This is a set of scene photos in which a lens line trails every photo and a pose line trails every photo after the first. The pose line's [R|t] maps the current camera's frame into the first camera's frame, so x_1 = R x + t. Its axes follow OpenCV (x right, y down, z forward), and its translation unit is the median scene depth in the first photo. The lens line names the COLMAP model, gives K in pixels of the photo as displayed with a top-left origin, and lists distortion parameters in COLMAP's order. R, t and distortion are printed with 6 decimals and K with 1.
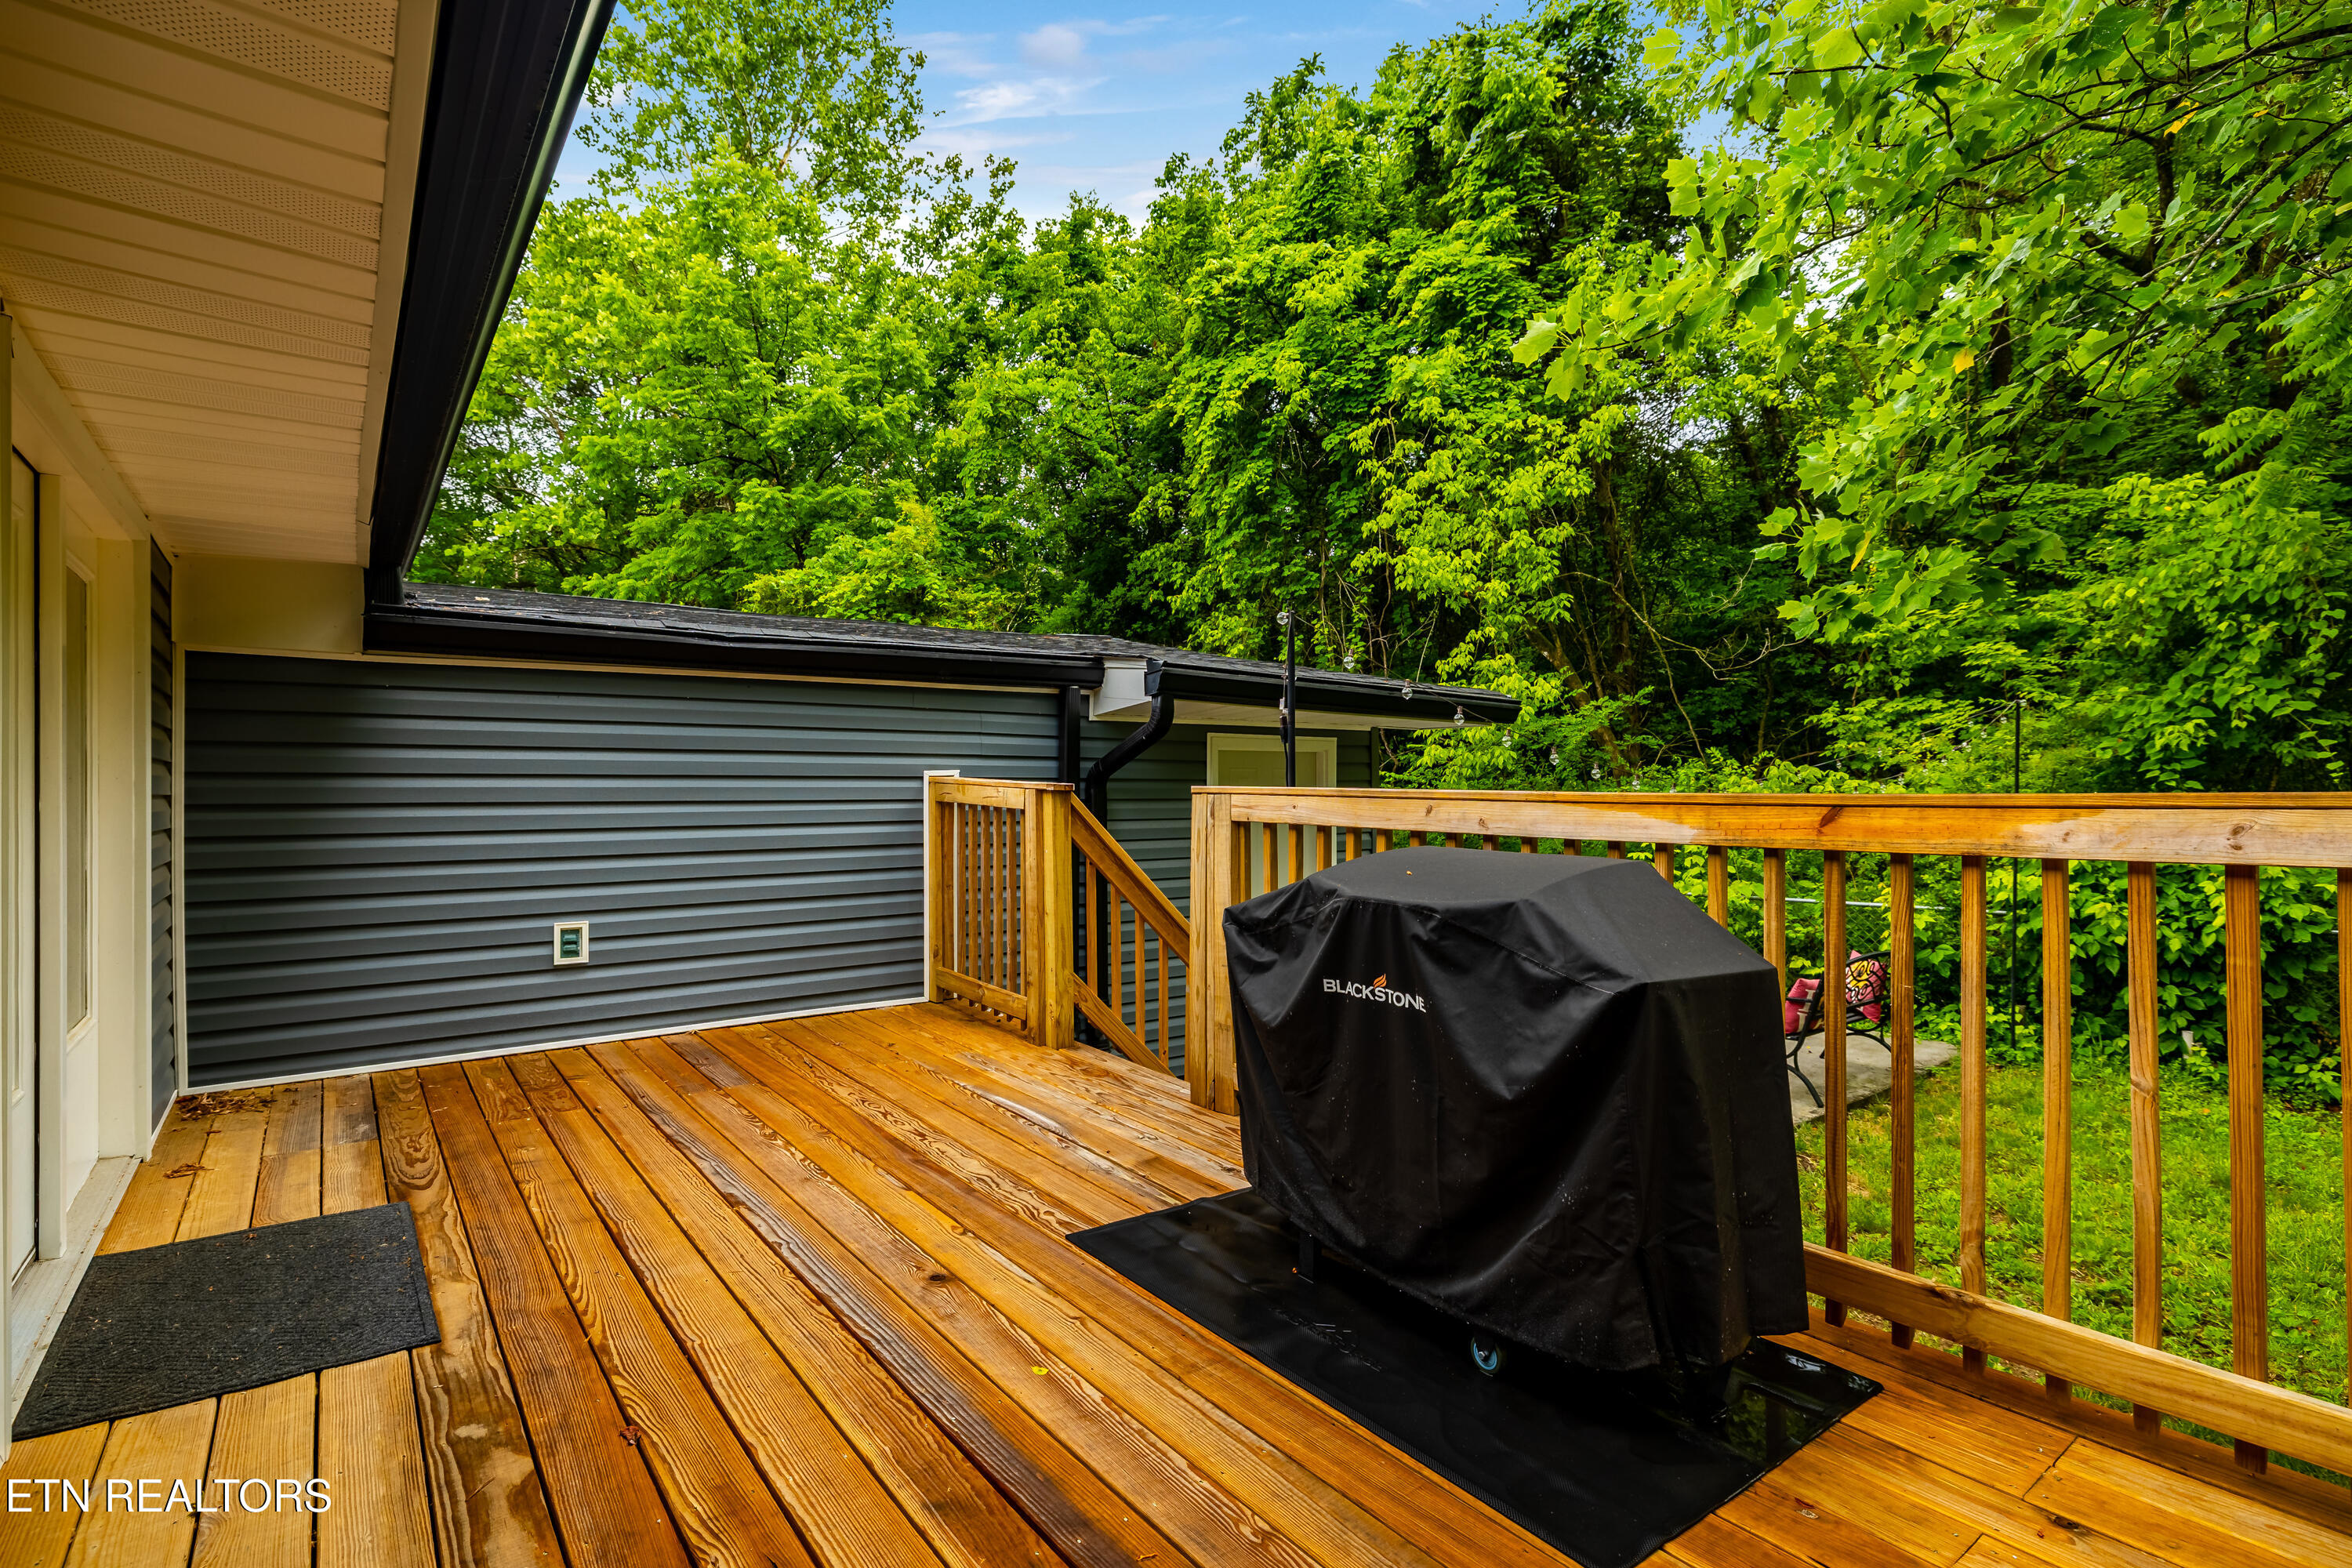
lens RADIAL K [[1089.3, 0, 1171.1], [0, 1089.3, 791.3], [0, 0, 1]] dist [-0.003711, 0.001511]
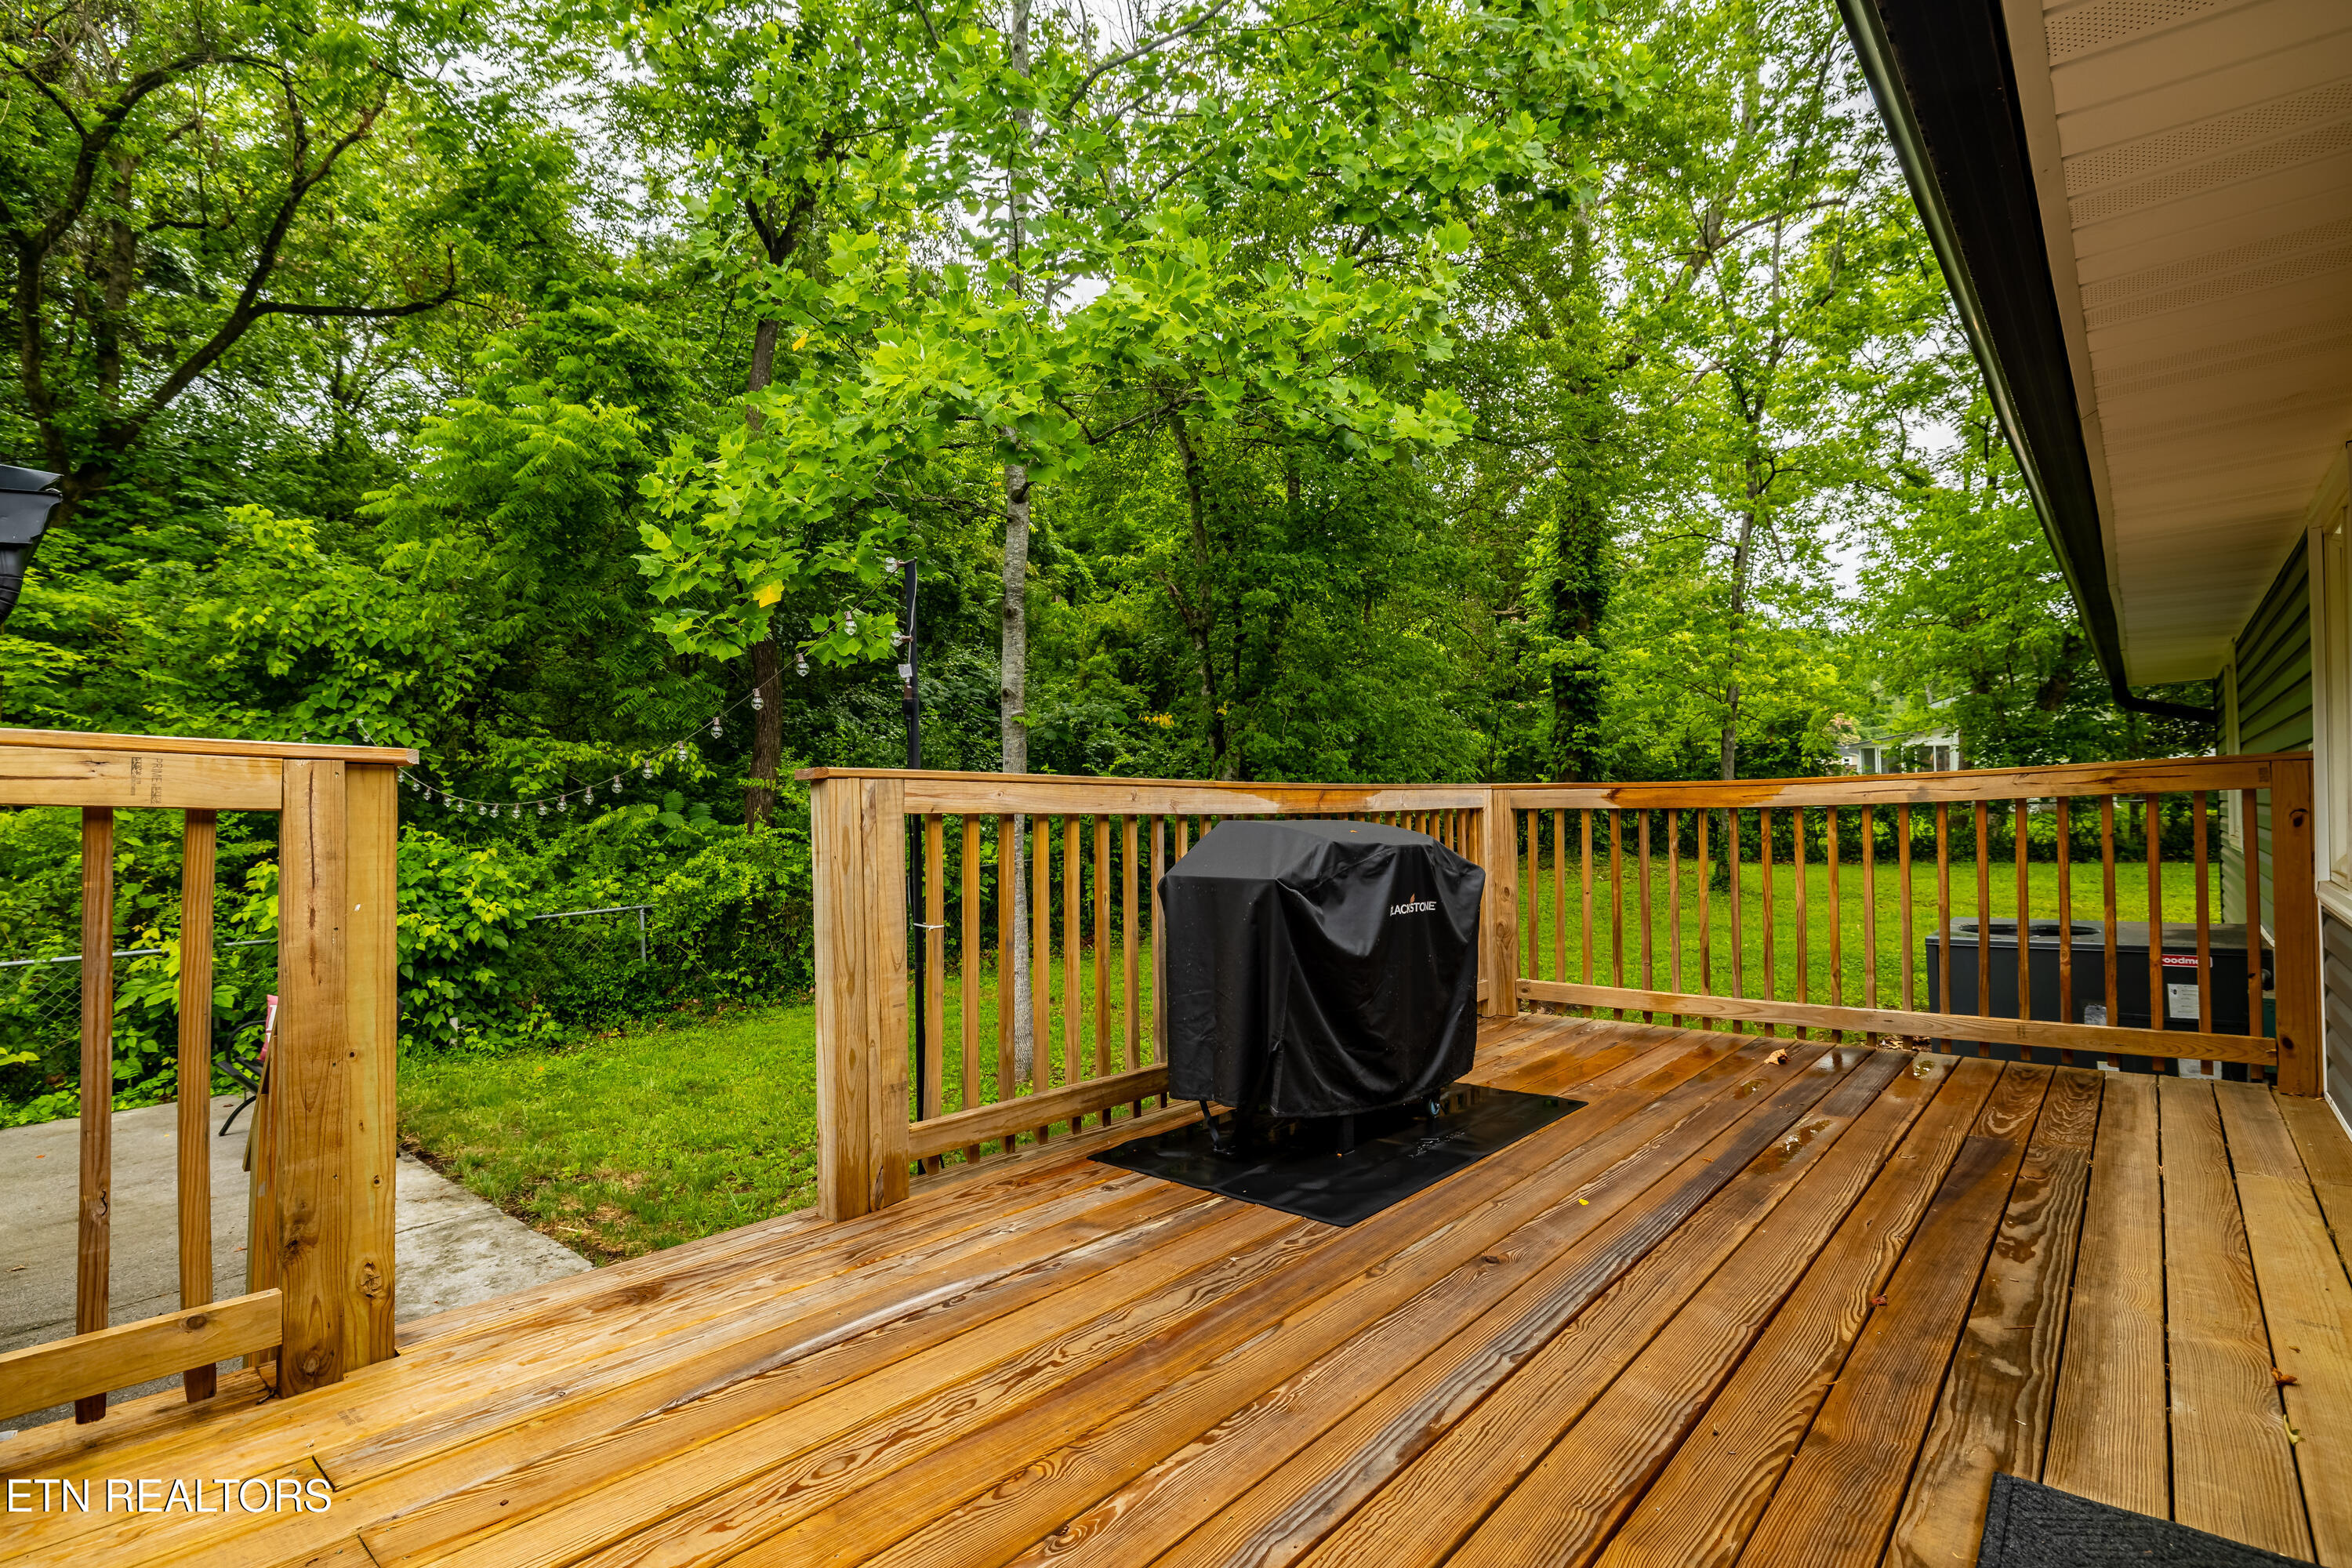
lens RADIAL K [[1089.3, 0, 1184.7], [0, 1089.3, 790.7], [0, 0, 1]] dist [-0.003711, 0.001511]
pose [[-0.187179, 0.022045, 0.982078, -0.991436], [0.015534, 0.999690, -0.019480, 0.038473], [-0.982203, 0.011609, -0.187463, 1.273225]]
